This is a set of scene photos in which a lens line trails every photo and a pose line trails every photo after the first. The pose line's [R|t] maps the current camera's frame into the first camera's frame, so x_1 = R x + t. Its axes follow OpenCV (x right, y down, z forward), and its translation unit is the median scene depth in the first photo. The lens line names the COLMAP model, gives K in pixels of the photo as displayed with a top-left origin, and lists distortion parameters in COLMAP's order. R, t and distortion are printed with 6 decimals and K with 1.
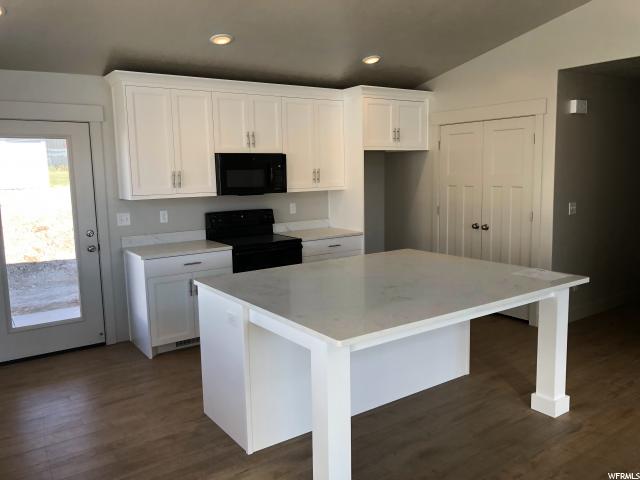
lens RADIAL K [[520.9, 0, 319.9], [0, 520.9, 240.4], [0, 0, 1]] dist [0.026925, -0.004606]
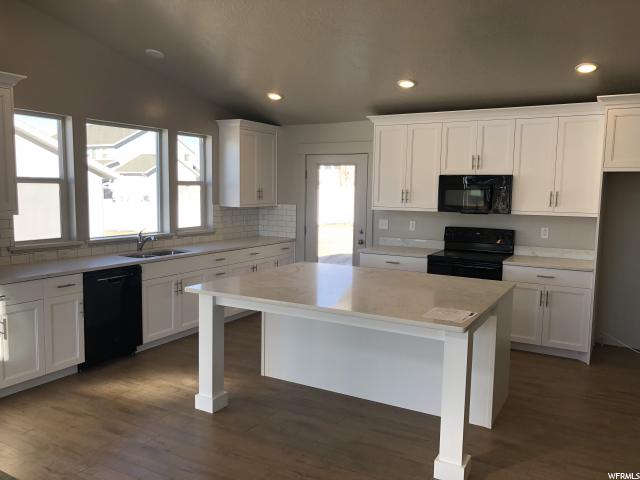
lens RADIAL K [[520.9, 0, 319.5], [0, 520.9, 239.9], [0, 0, 1]] dist [0.026925, -0.004606]
pose [[0.424611, 0.118042, -0.897648, 0.739104], [-0.143114, 0.987750, 0.062194, -0.057924], [0.893993, 0.102058, 0.436303, 0.264304]]
